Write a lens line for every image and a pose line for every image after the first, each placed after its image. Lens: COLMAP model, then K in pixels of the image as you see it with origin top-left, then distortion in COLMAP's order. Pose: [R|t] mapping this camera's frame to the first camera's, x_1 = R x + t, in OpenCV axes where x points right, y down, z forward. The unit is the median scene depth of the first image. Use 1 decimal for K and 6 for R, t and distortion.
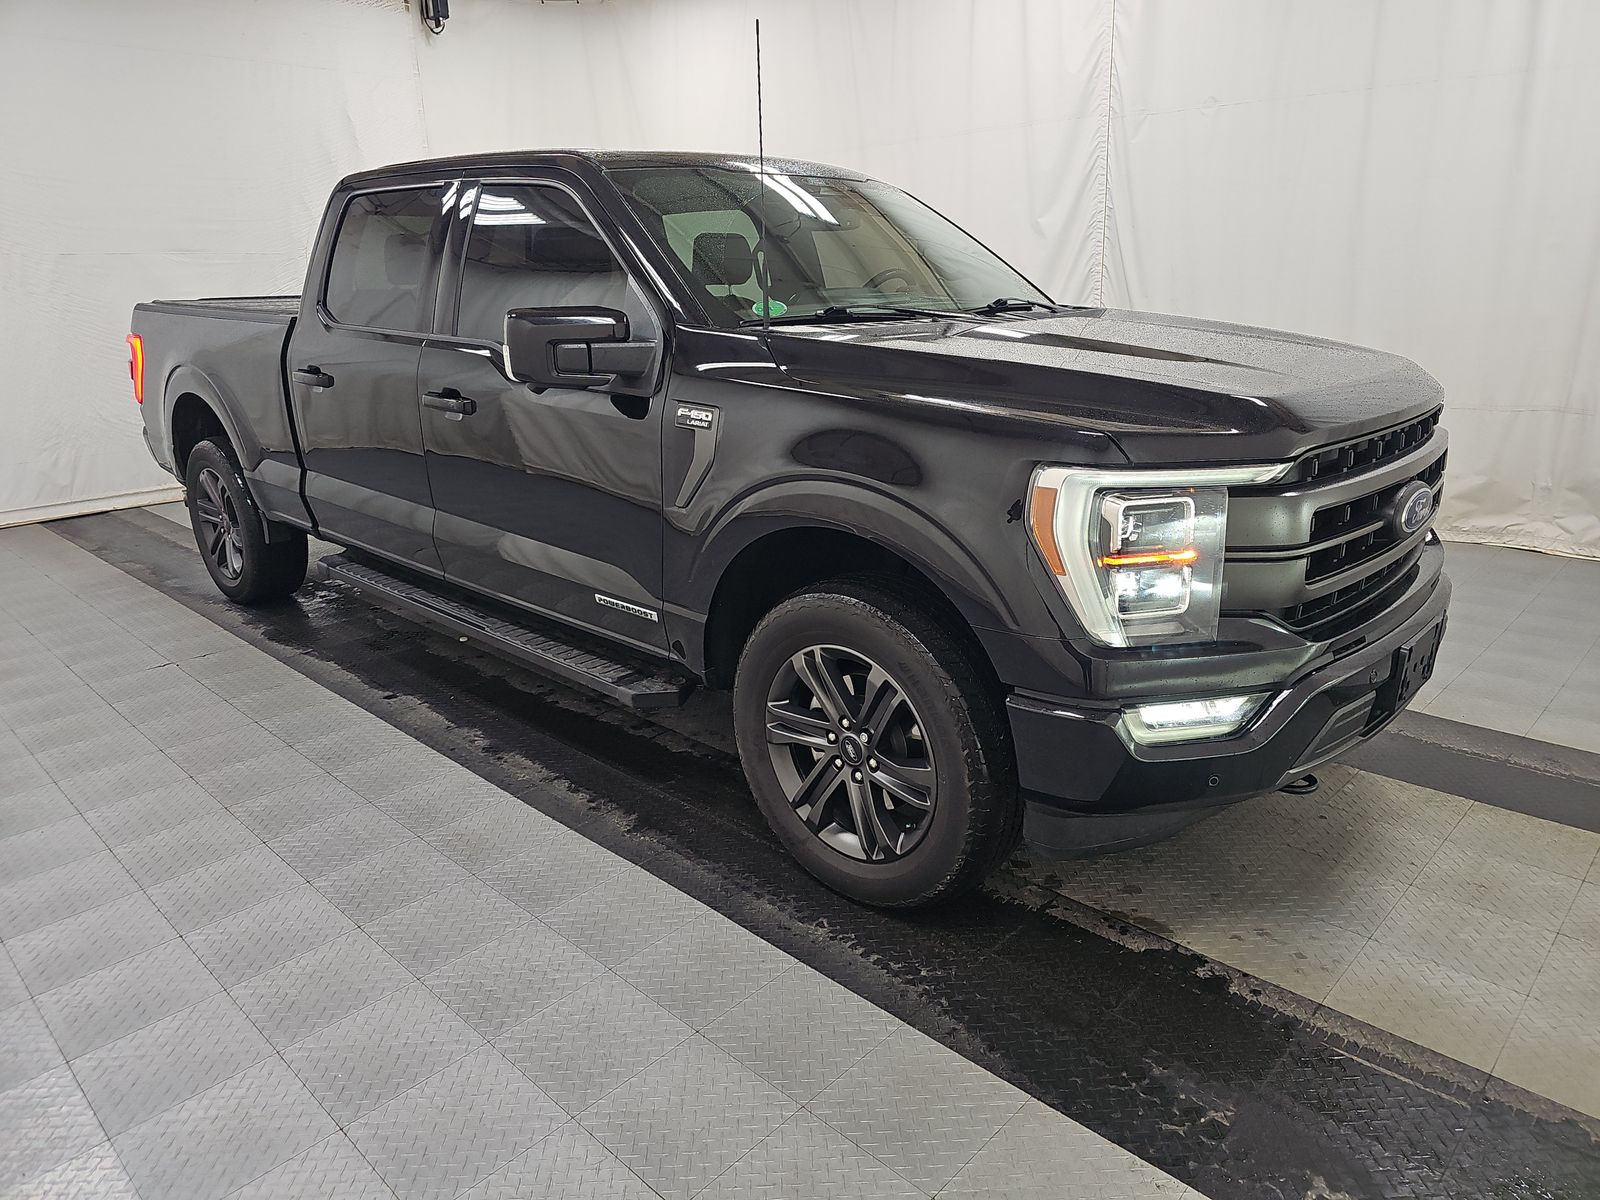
lens RADIAL K [[1073.8, 0, 809.4], [0, 1073.8, 599.6], [0, 0, 1]] dist [0.041355, -0.033674]
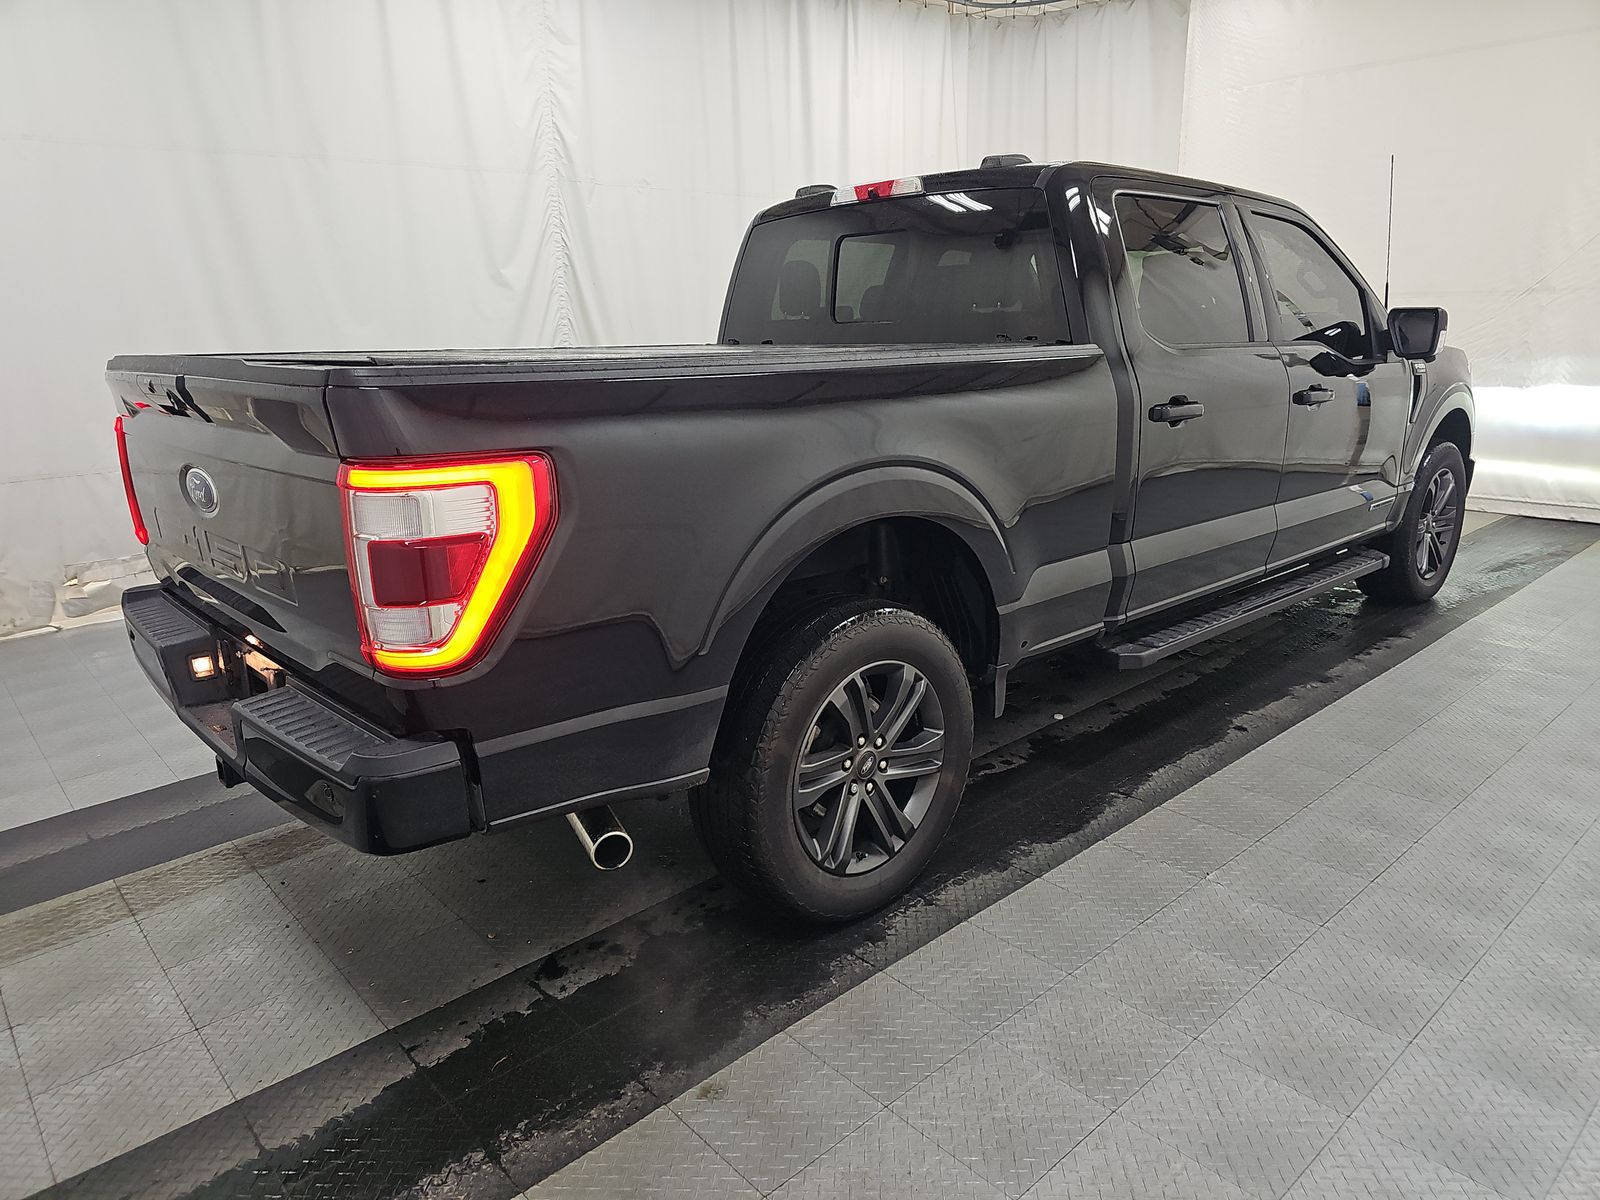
lens RADIAL K [[1073.8, 0, 798.3], [0, 1073.8, 597.3], [0, 0, 1]] dist [0.041355, -0.033674]
pose [[0.058367, -0.221523, 0.973407, -0.983903], [0.318230, 0.928329, 0.192183, -0.238099], [-0.946215, 0.298550, 0.124679, 0.929245]]
